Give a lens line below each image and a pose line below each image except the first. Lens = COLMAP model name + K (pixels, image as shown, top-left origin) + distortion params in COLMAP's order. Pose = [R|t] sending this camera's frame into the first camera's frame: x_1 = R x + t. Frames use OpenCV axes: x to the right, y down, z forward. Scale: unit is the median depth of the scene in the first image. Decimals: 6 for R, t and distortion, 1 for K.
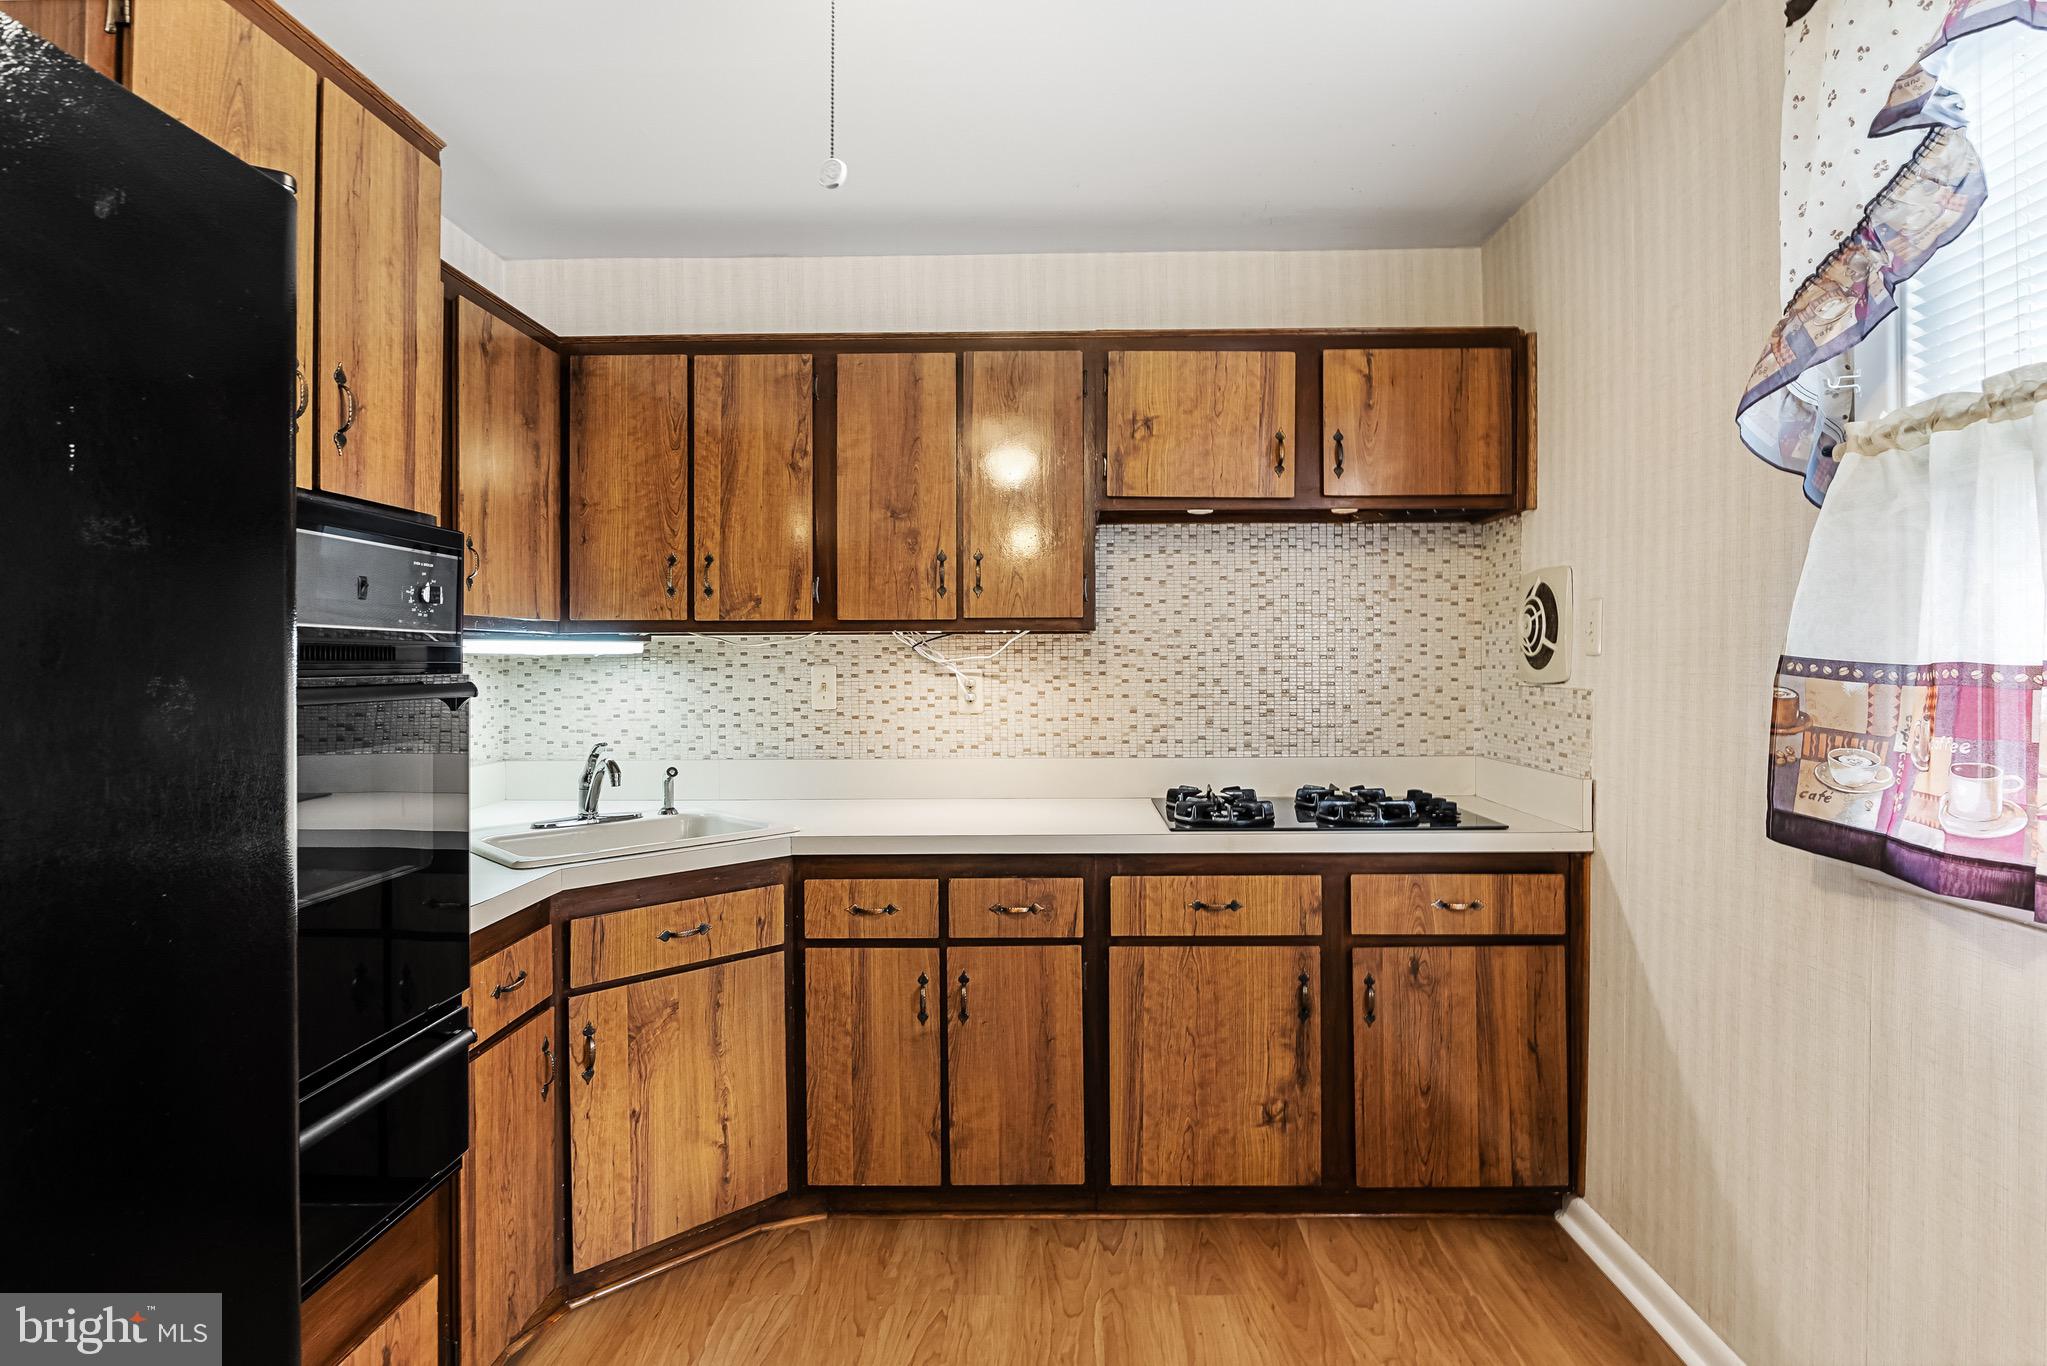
lens RADIAL K [[1109.0, 0, 1056.5], [0, 1109.0, 663.5], [0, 0, 1]] dist [-0.010077, 0.001738]
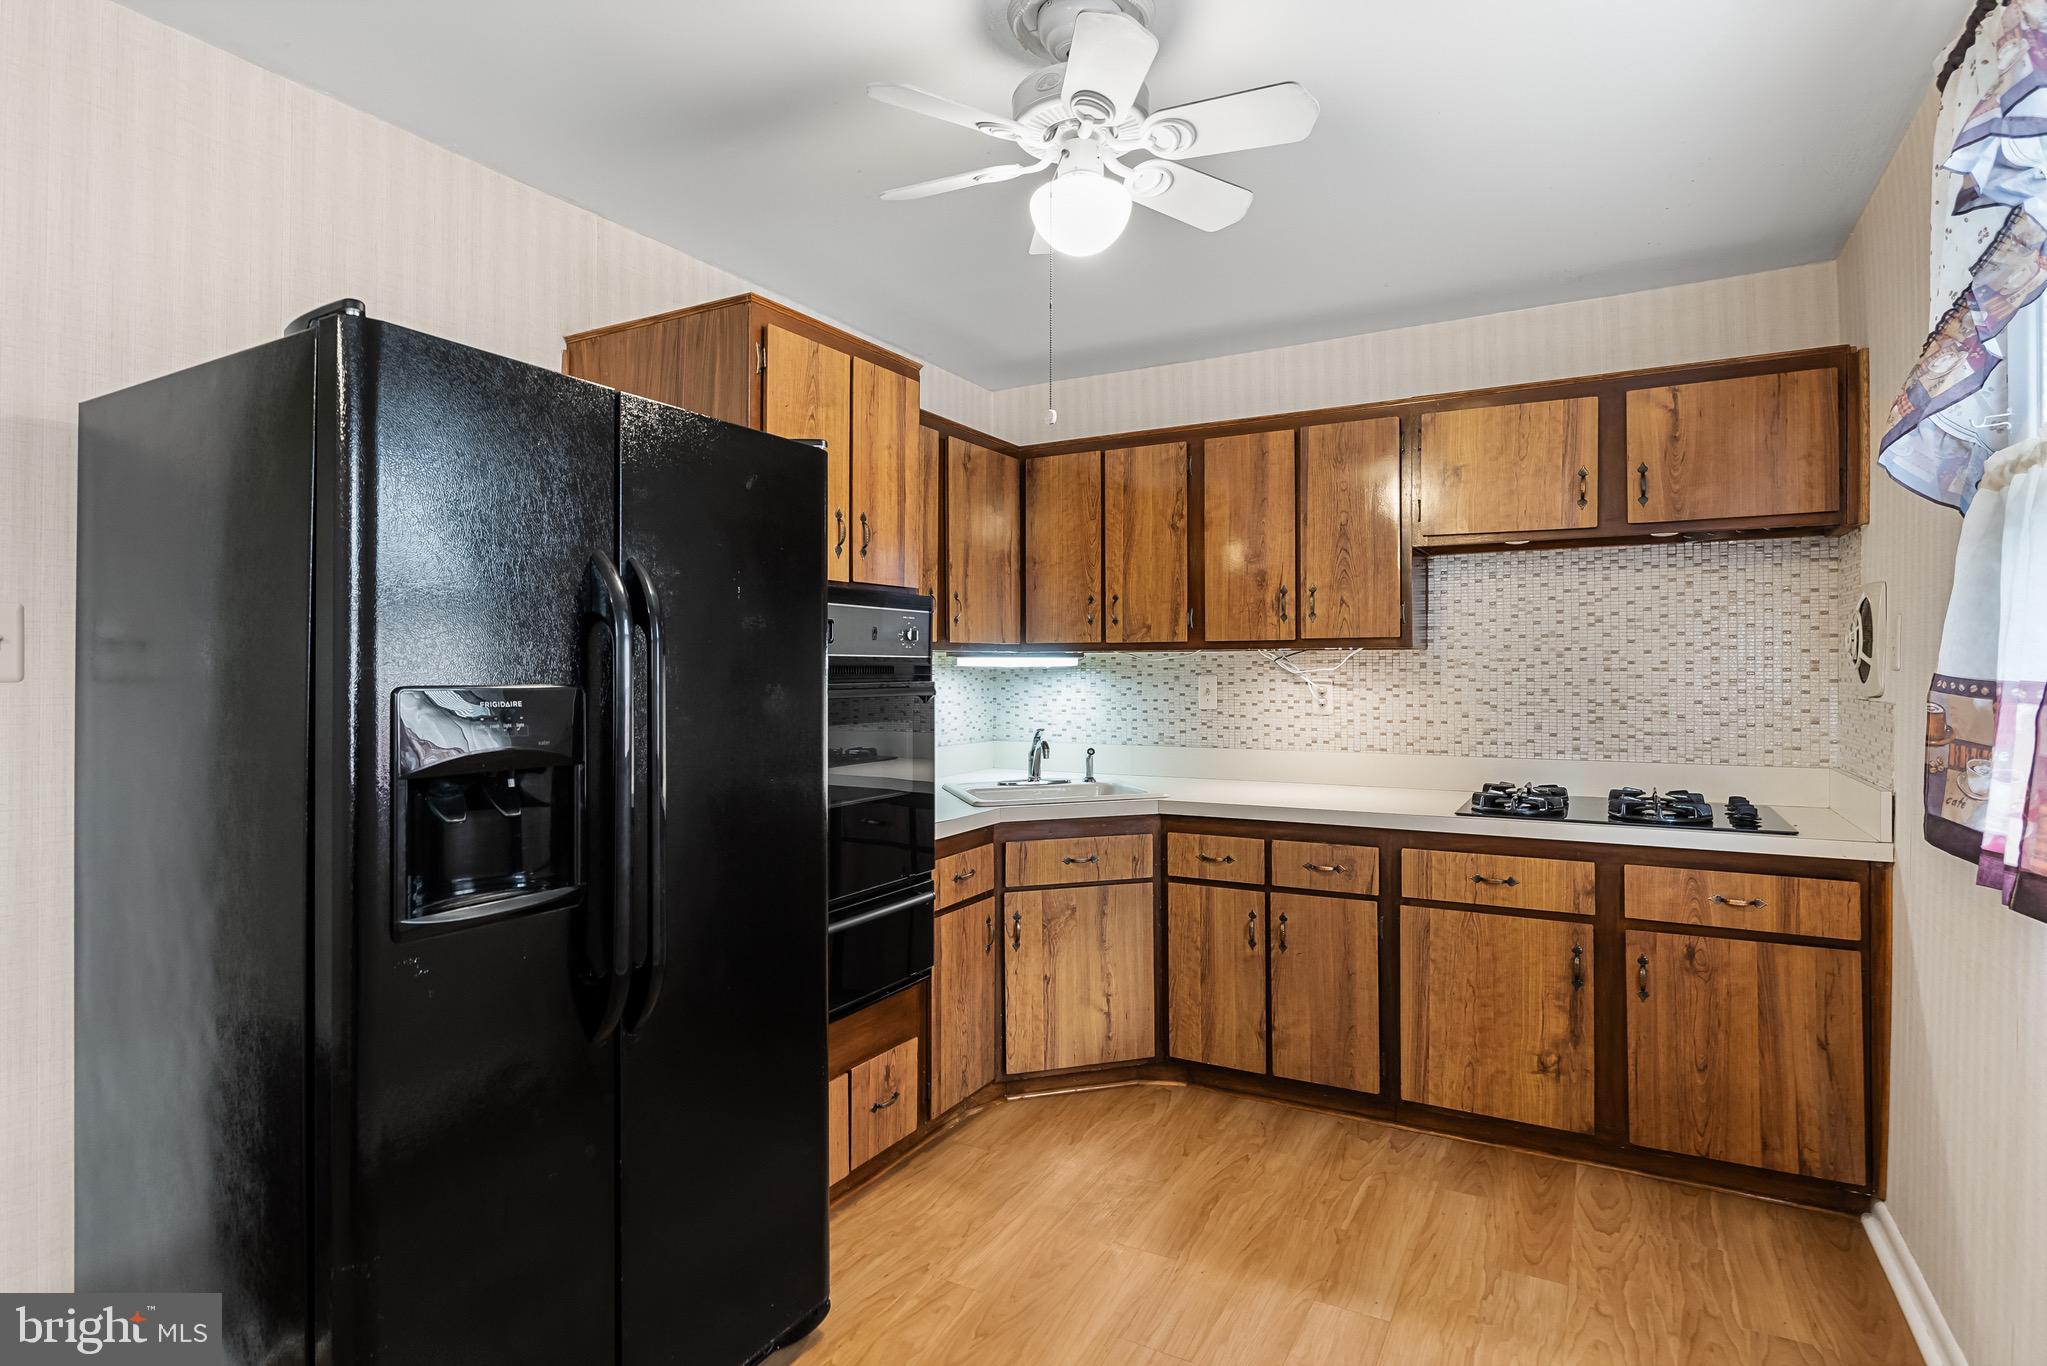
lens RADIAL K [[1057.8, 0, 1022.4], [0, 1057.8, 674.8], [0, 0, 1]] dist [-0.003594, -0.000234]
pose [[0.877267, 0.004453, -0.479983, 0.241944], [-0.001883, 0.999981, 0.005835, -0.006837], [0.480000, -0.004215, 0.877259, -0.232641]]
